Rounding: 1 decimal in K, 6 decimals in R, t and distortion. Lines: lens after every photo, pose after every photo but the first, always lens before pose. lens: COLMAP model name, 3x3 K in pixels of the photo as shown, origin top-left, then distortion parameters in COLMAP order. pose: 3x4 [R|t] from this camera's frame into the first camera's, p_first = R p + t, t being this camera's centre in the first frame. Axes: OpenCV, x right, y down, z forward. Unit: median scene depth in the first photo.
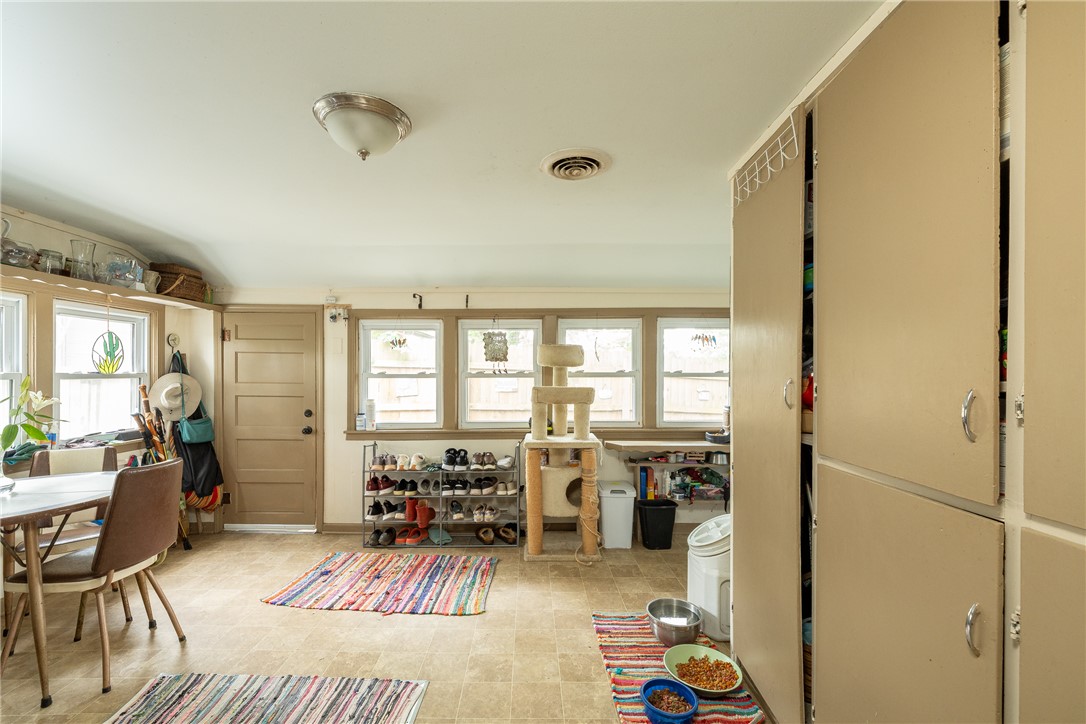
lens RADIAL K [[455.3, 0, 537.6], [0, 455.3, 360.3], [0, 0, 1]] dist [0.002038, -0.000128]
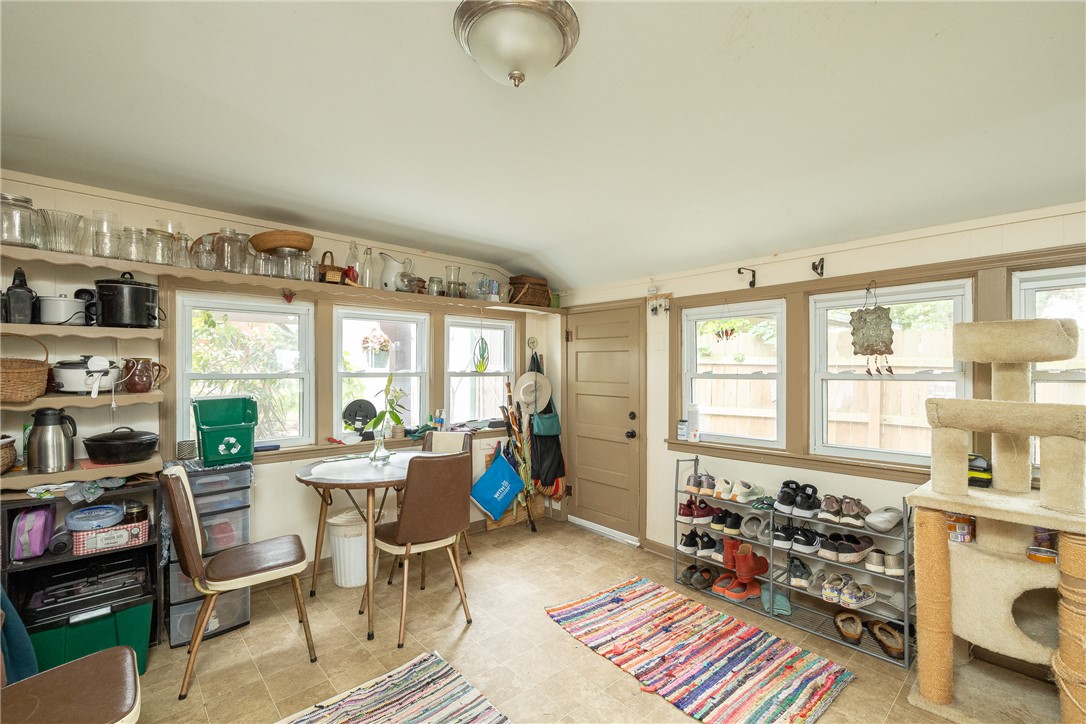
lens RADIAL K [[475.1, 0, 539.4], [0, 475.1, 362.0], [0, 0, 1]] dist [0.002548, 0.000293]
pose [[0.668799, -0.012583, -0.743337, 0.100297], [0.018448, 0.999830, -0.000327, 0.004411], [0.743214, -0.013494, 0.668918, 0.234849]]
